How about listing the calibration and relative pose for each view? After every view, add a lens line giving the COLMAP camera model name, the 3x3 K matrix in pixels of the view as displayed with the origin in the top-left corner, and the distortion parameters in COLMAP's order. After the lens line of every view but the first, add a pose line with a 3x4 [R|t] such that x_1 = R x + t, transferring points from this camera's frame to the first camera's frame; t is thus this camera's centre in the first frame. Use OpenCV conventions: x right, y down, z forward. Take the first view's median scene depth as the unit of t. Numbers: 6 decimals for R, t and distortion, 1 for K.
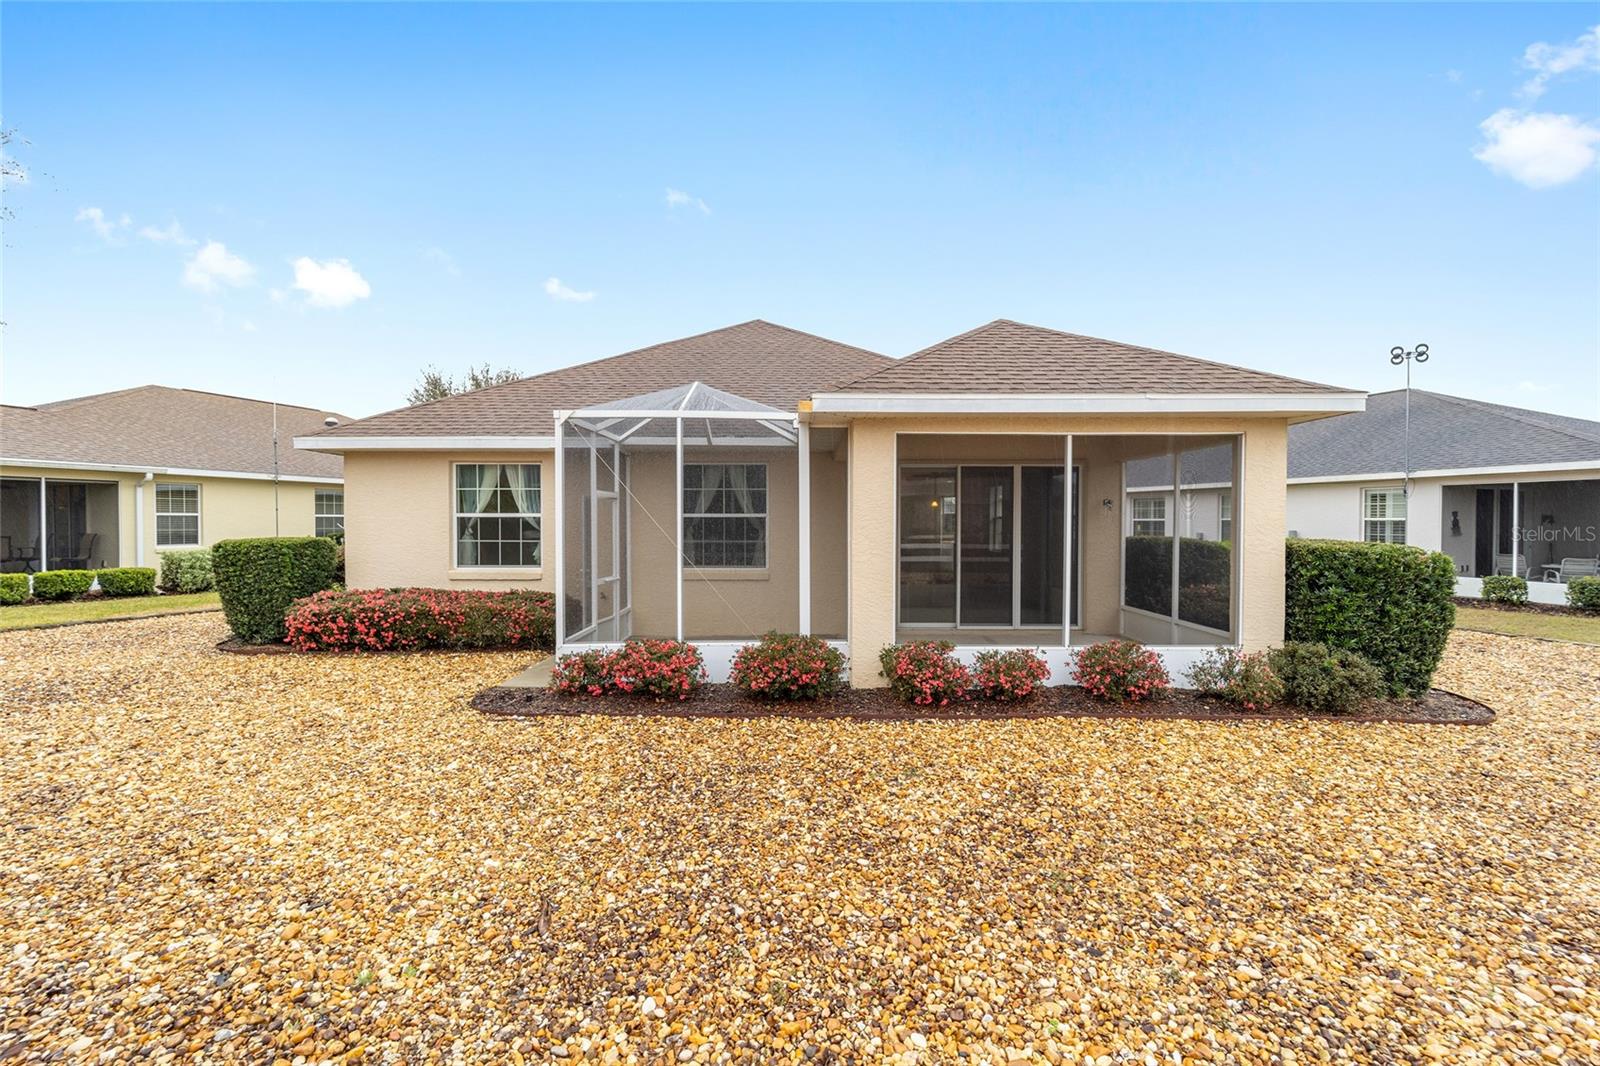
lens RADIAL K [[636.9, 0, 798.7], [0, 636.9, 535.3], [0, 0, 1]] dist [-0.001163, -0.000248]
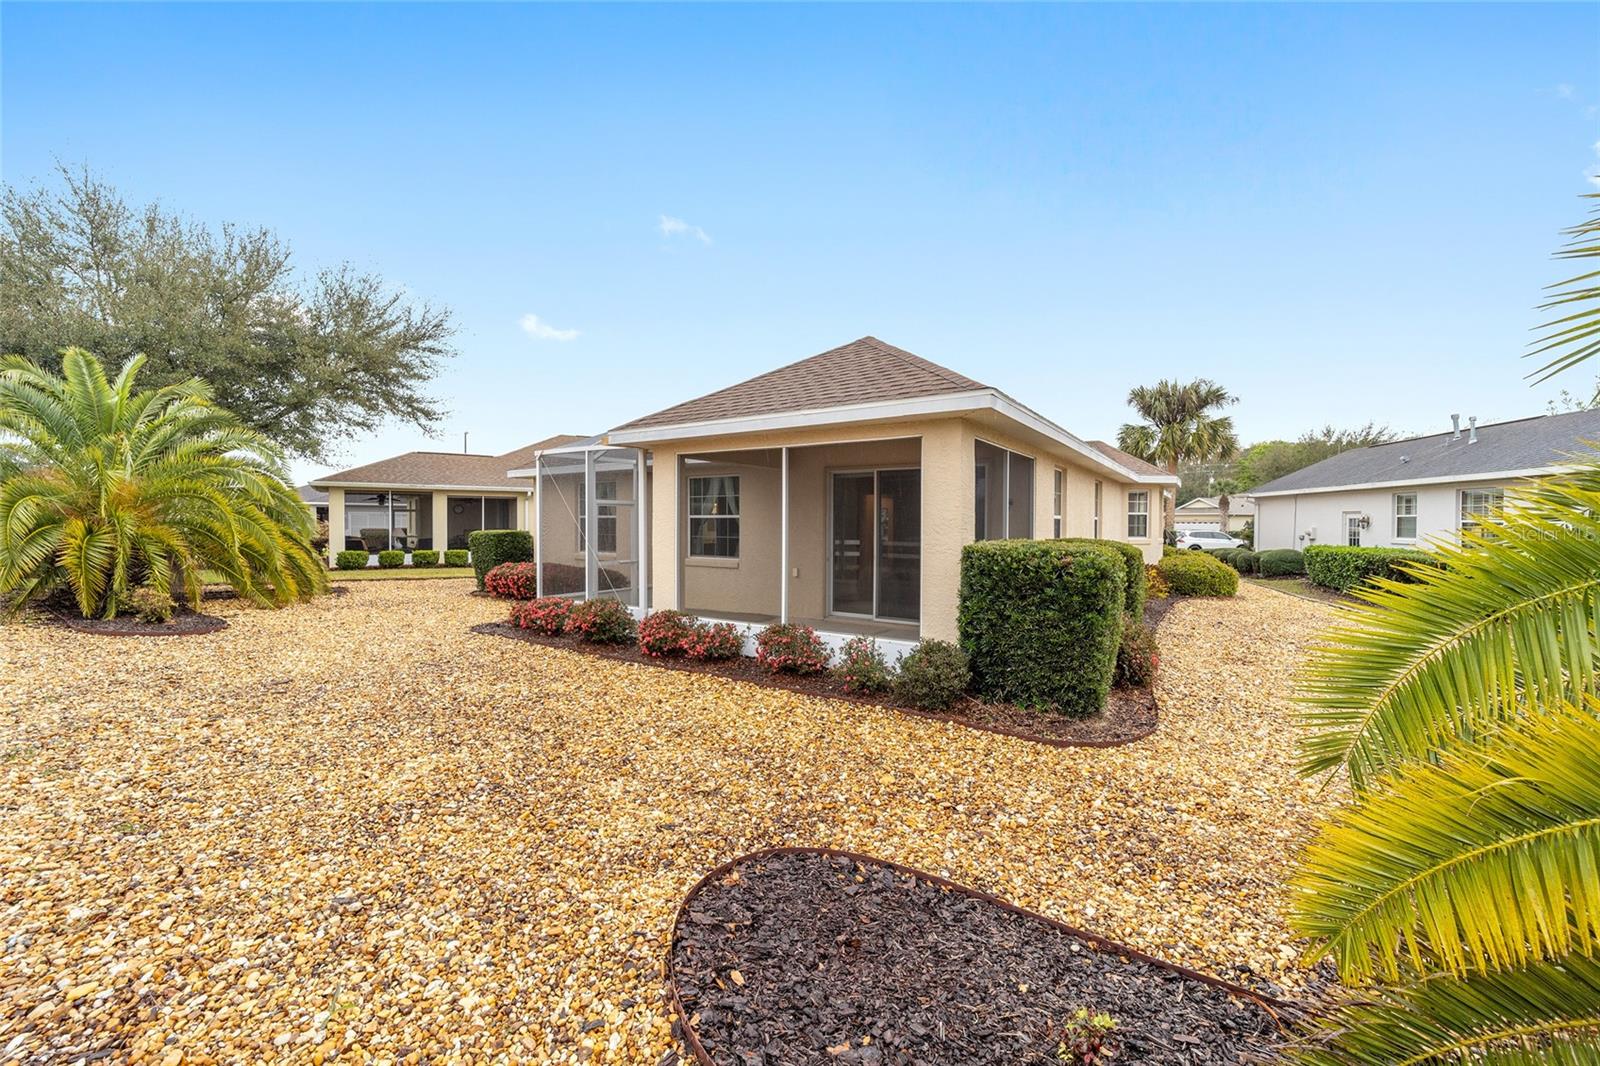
lens RADIAL K [[636.9, 0, 790.1], [0, 636.9, 525.6], [0, 0, 1]] dist [-0.001163, -0.000248]
pose [[0.834620, 0.005805, -0.550795, 0.823435], [-0.016339, 0.999765, -0.014222, 0.002710], [0.550583, 0.020870, 0.834519, 0.018068]]
